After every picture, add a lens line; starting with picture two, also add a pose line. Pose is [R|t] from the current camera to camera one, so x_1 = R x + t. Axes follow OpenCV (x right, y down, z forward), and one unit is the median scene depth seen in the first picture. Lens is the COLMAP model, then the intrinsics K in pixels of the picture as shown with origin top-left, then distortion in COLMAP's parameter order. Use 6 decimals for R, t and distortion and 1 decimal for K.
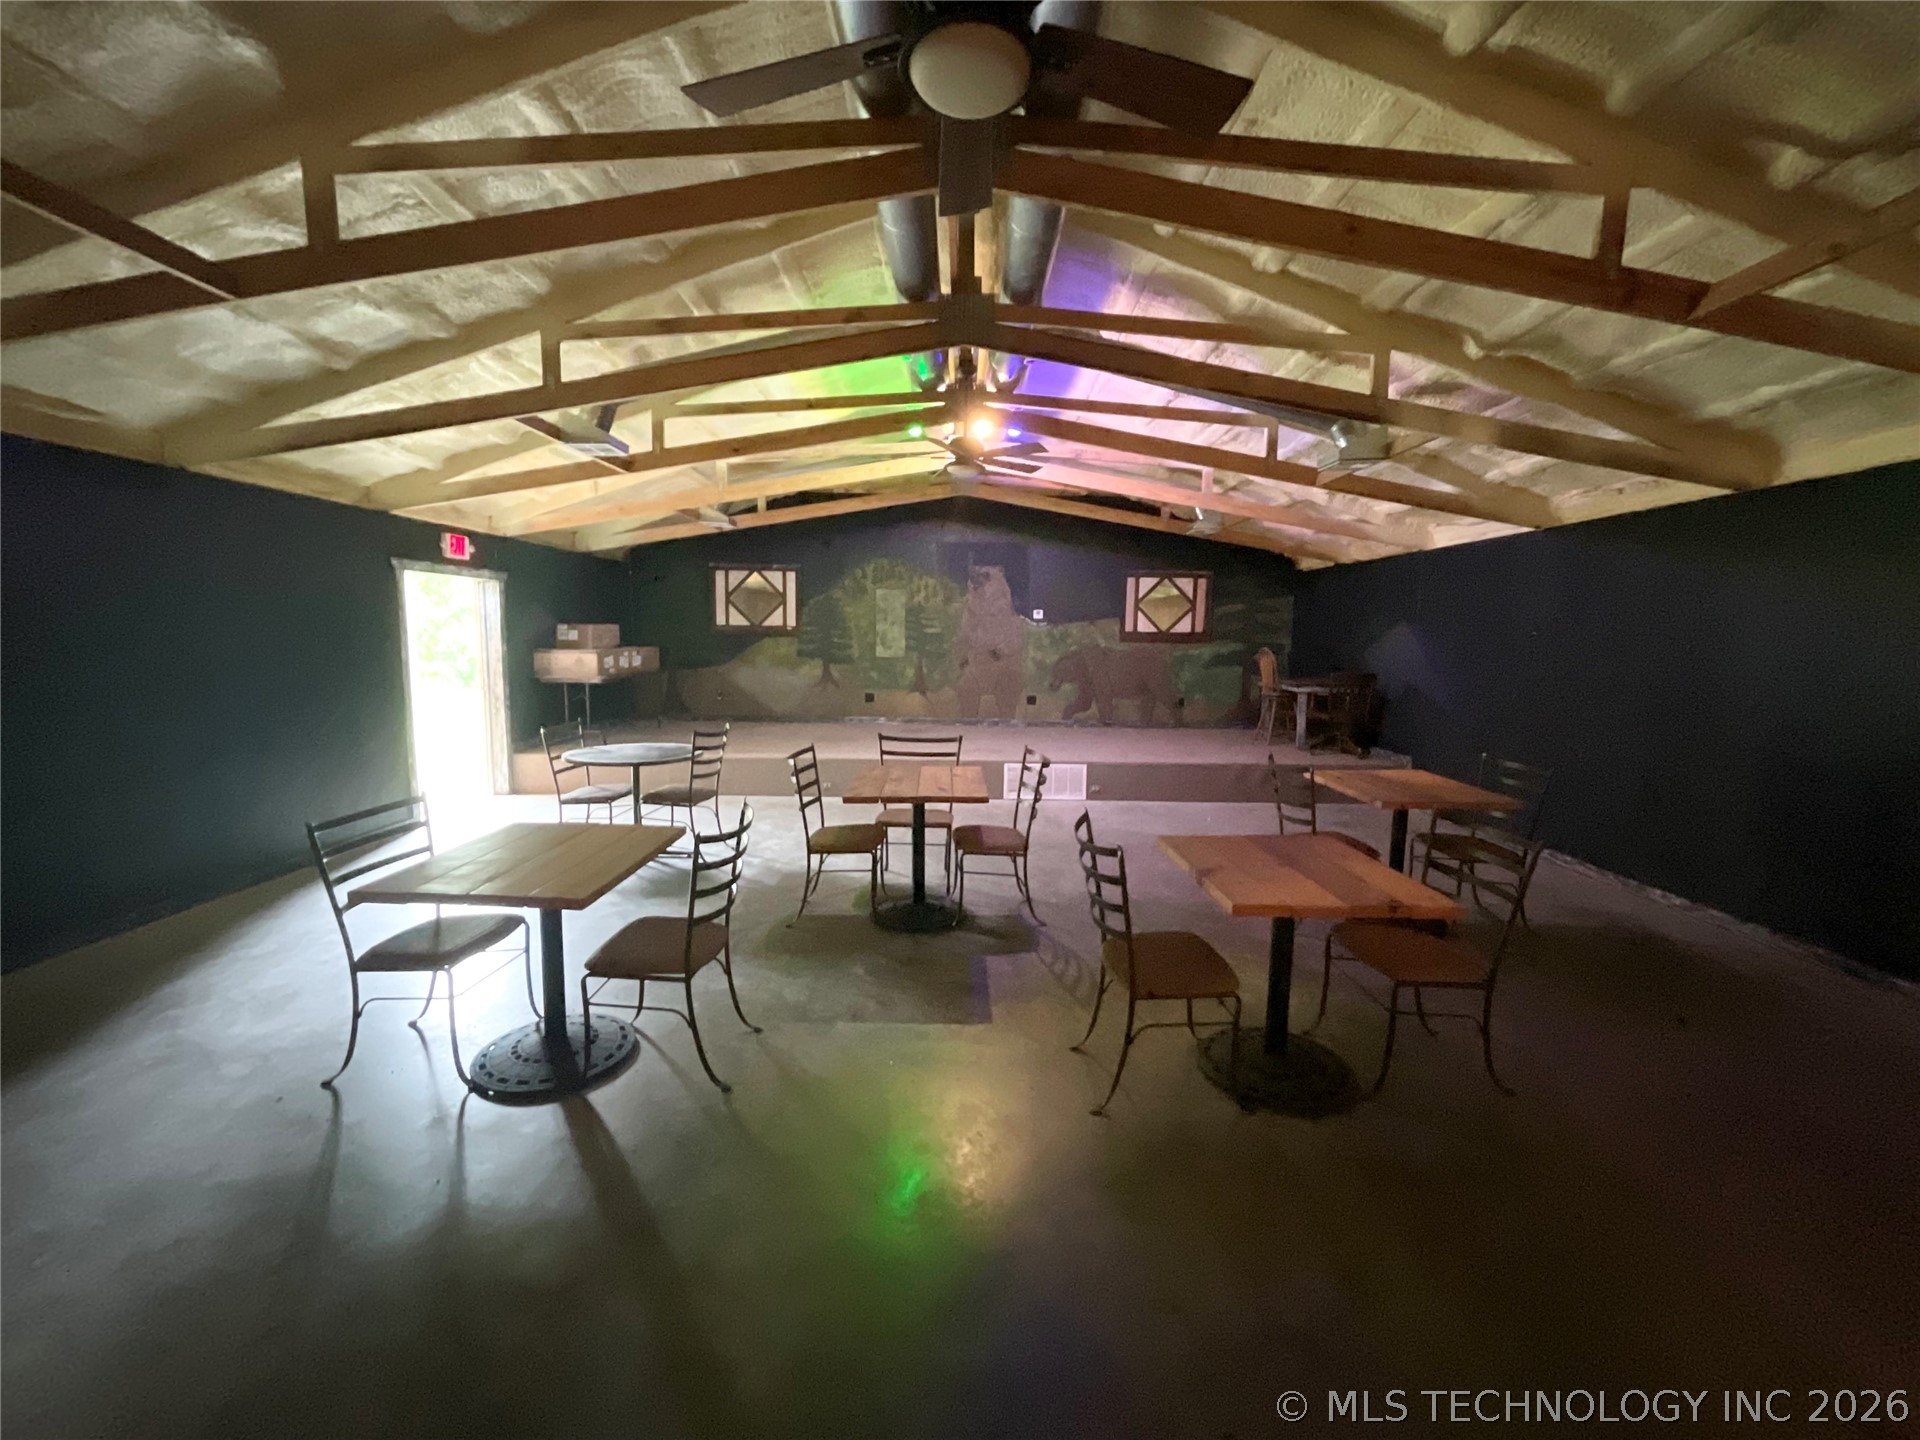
lens RADIAL K [[771.0, 0, 962.3], [0, 771.0, 723.7], [0, 0, 1]] dist [-0.008658, 0.000462]
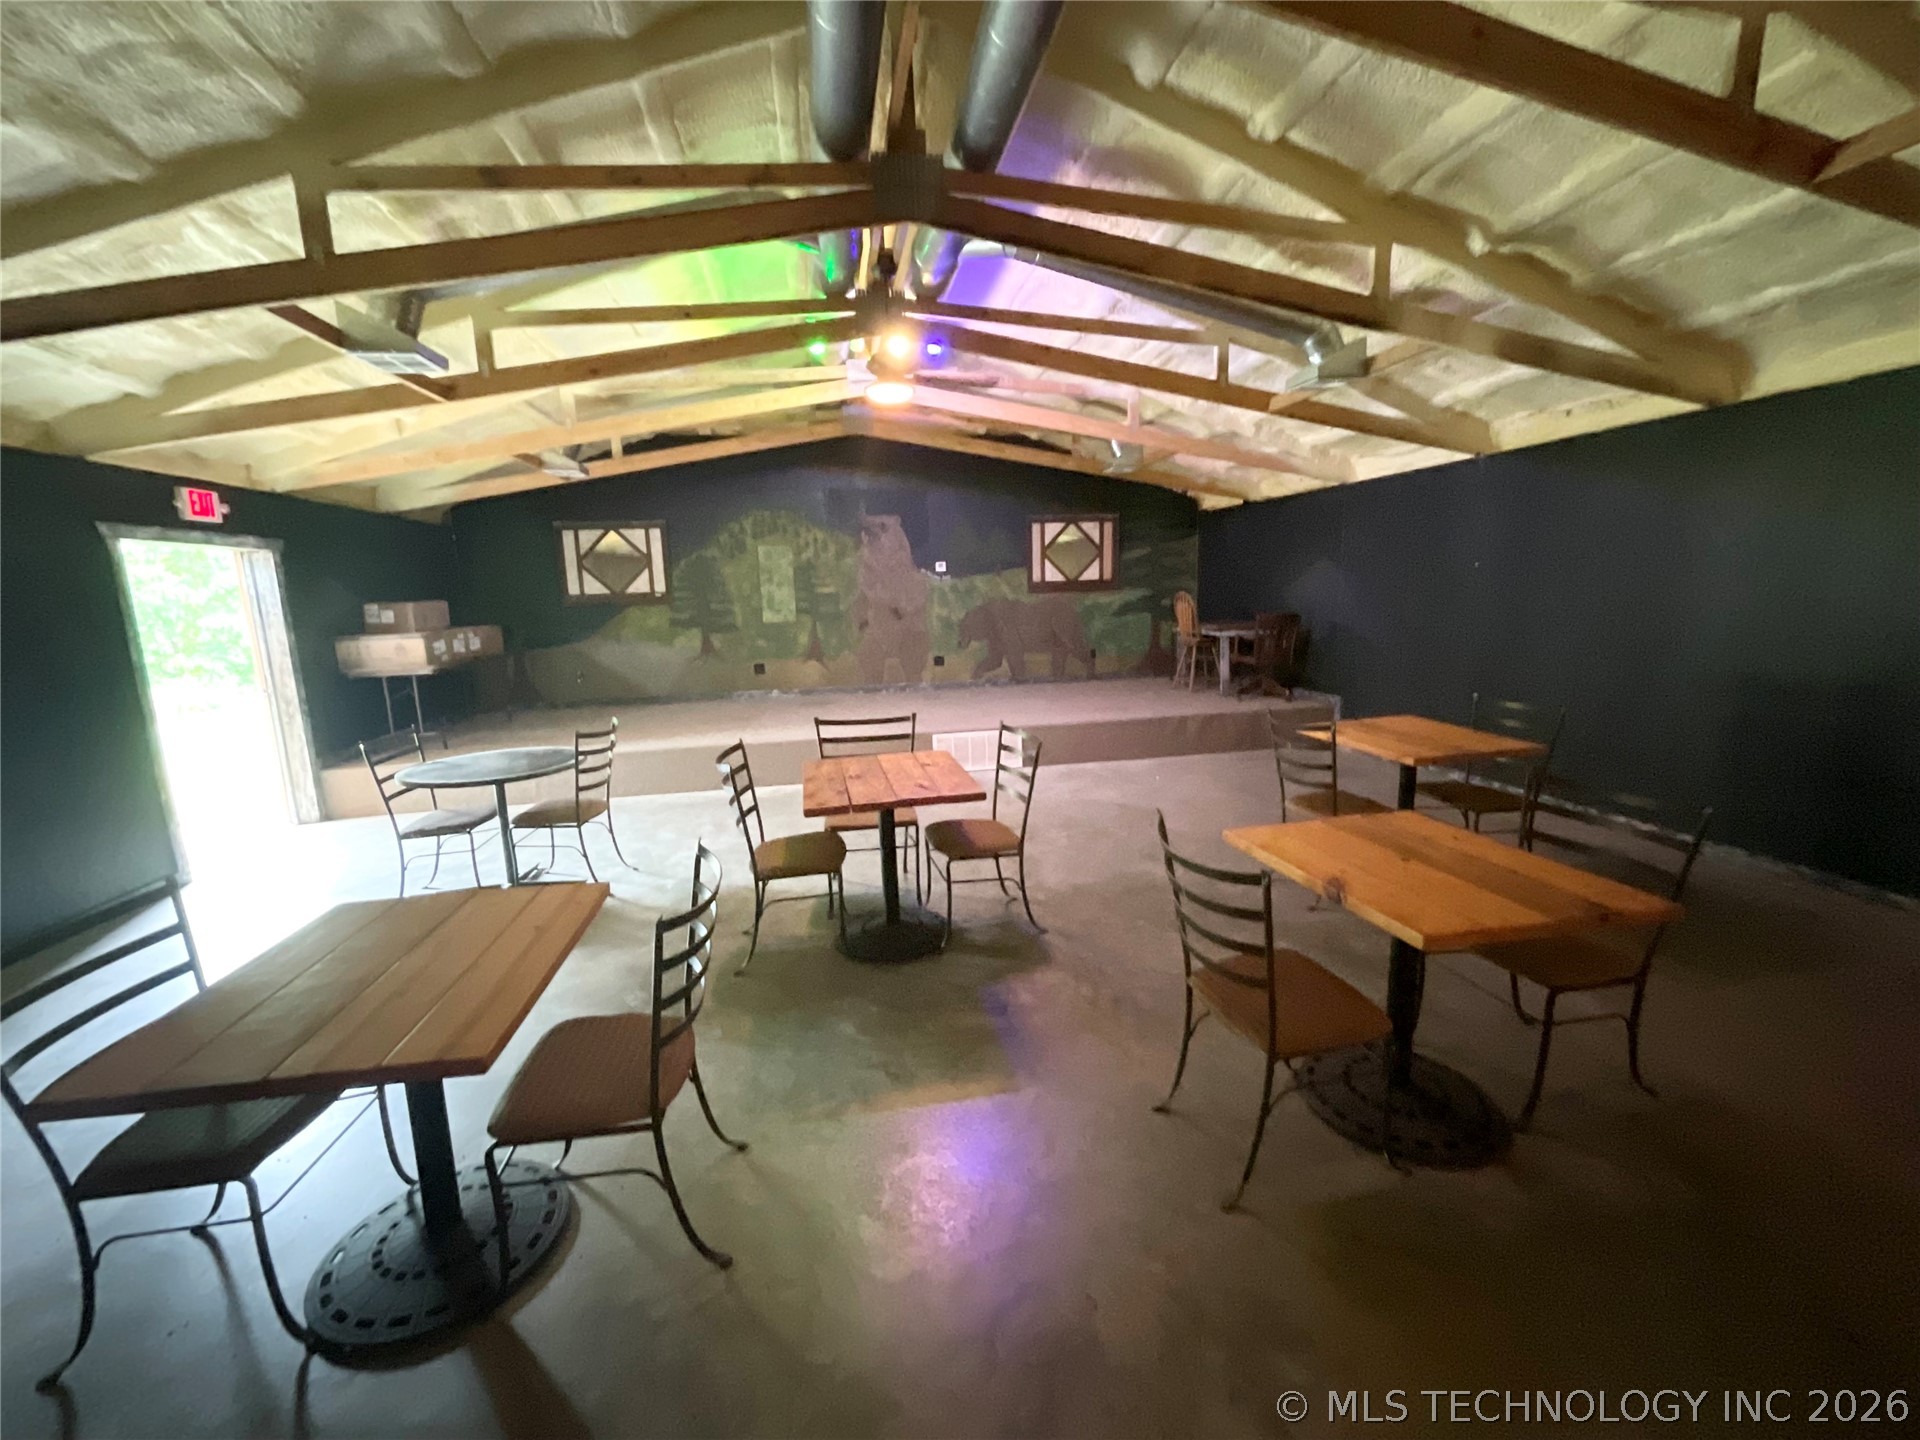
lens RADIAL K [[768.8, 0, 962.4], [0, 768.8, 723.2], [0, 0, 1]] dist [0.000185, -0.002905]
pose [[0.982372, -0.075133, 0.171175, -0.076763], [0.065358, 0.995931, 0.062046, -0.018234], [-0.175140, -0.049764, 0.983285, 0.131007]]
